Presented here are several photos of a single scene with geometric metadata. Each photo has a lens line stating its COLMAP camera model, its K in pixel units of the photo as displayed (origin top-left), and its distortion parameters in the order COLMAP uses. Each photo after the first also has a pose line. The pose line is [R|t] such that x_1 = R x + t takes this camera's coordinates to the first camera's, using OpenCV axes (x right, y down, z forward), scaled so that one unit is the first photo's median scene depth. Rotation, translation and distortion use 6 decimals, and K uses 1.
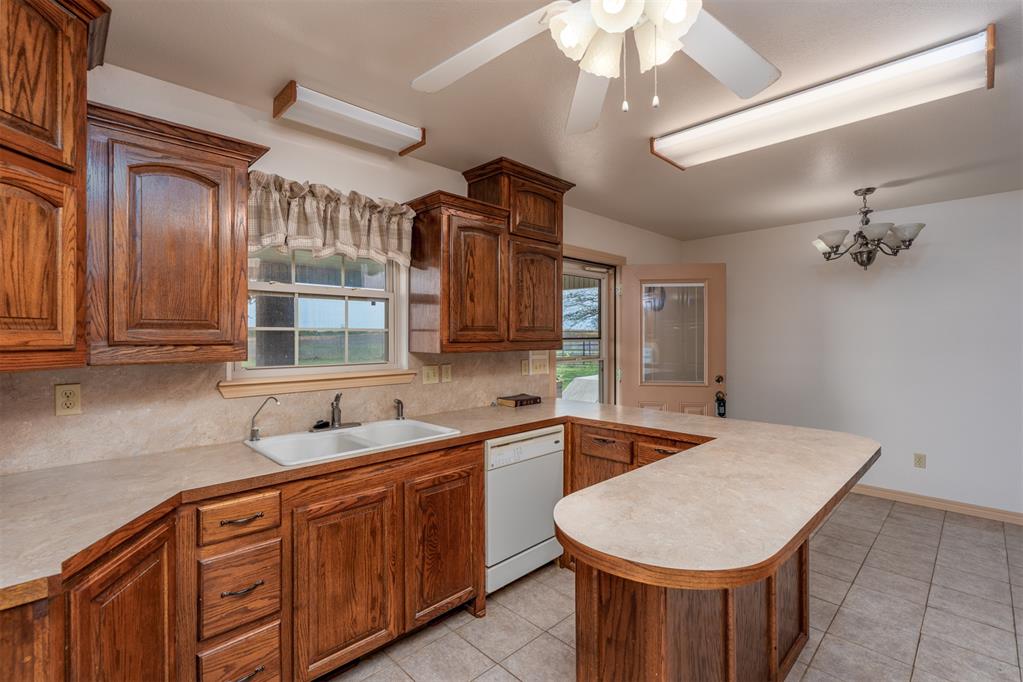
lens RADIAL K [[463.5, 0, 510.5], [0, 463.5, 335.9], [0, 0, 1]] dist [-0.003905, 0.001250]
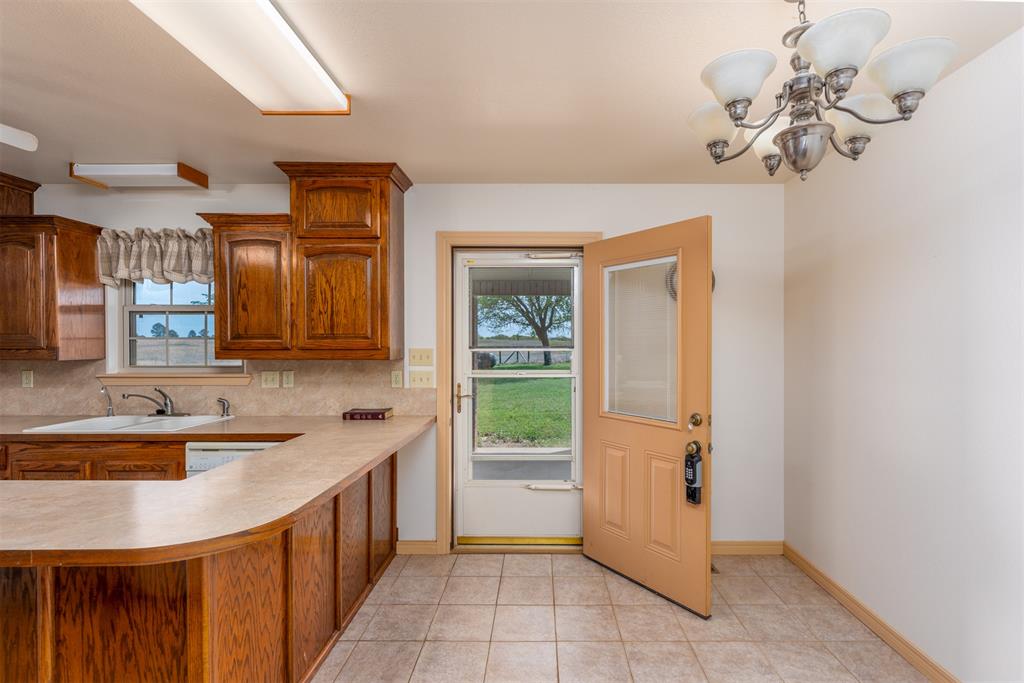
lens RADIAL K [[475.3, 0, 535.9], [0, 475.3, 347.8], [0, 0, 1]] dist [0.001370, -0.001139]
pose [[0.716236, 0.007458, -0.697819, 1.107283], [-0.001957, 0.999960, 0.008678, -0.001349], [0.697856, -0.004850, 0.716222, 0.675319]]
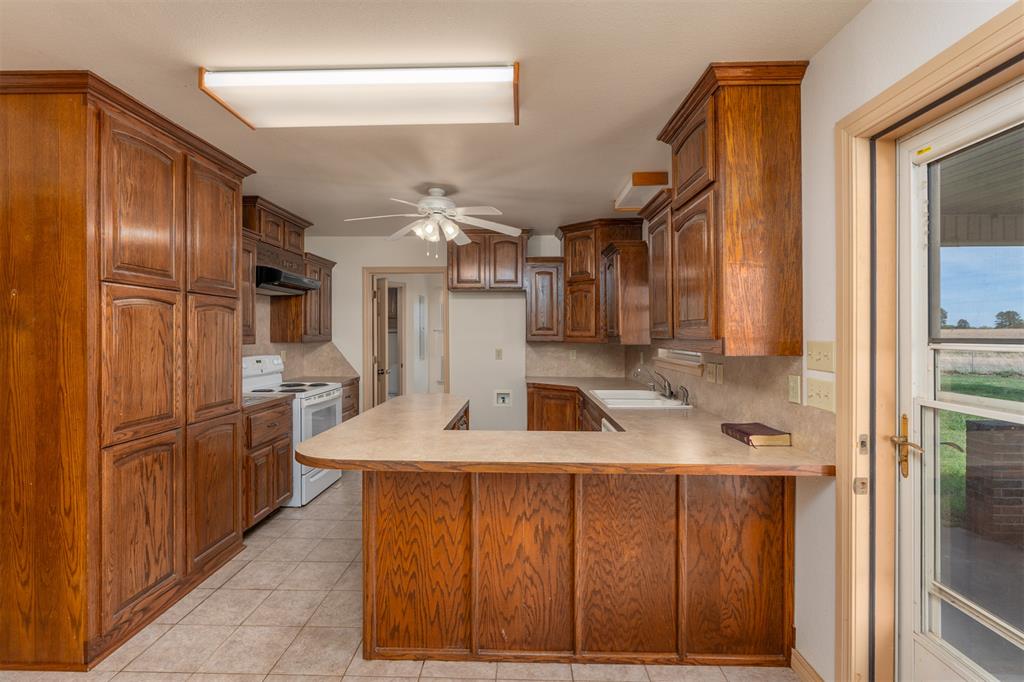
lens RADIAL K [[463.9, 0, 509.9], [0, 463.9, 336.6], [0, 0, 1]] dist [-0.003905, 0.001250]
pose [[-0.712574, 0.006190, -0.701570, 0.855621], [-0.000434, 0.999957, 0.009263, -0.000359], [0.701597, 0.006905, -0.712541, 1.476404]]
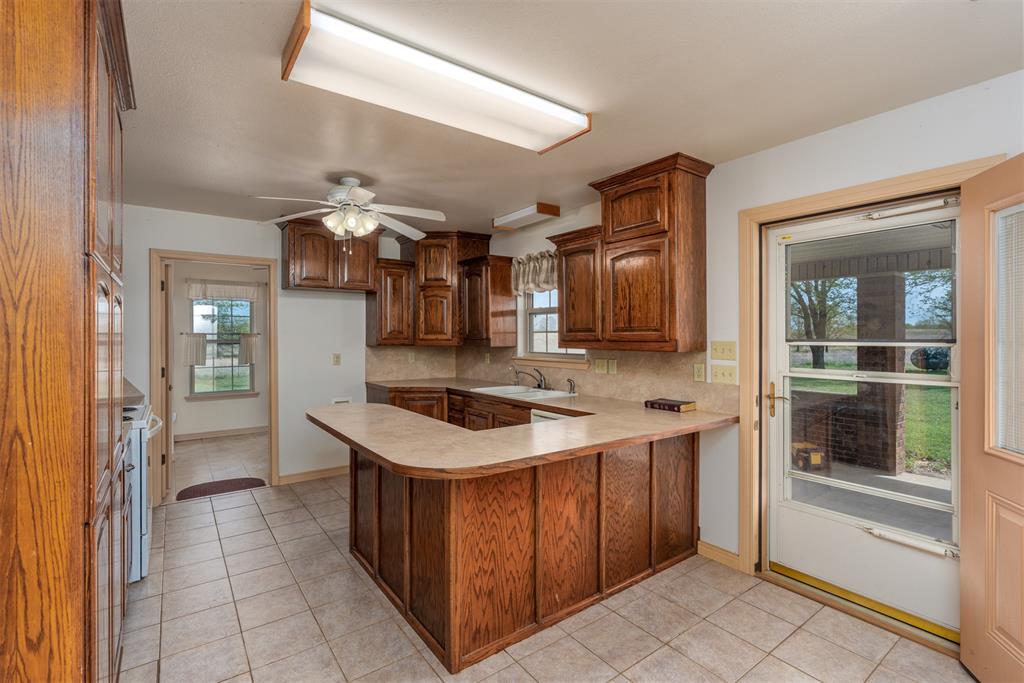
lens RADIAL K [[463.9, 0, 510.2], [0, 463.9, 337.8], [0, 0, 1]] dist [-0.003905, 0.001250]
pose [[-0.132205, 0.005585, -0.991207, 1.198410], [-0.000358, 0.999984, 0.005683, -0.002319], [0.991222, 0.001106, -0.132201, 0.974545]]
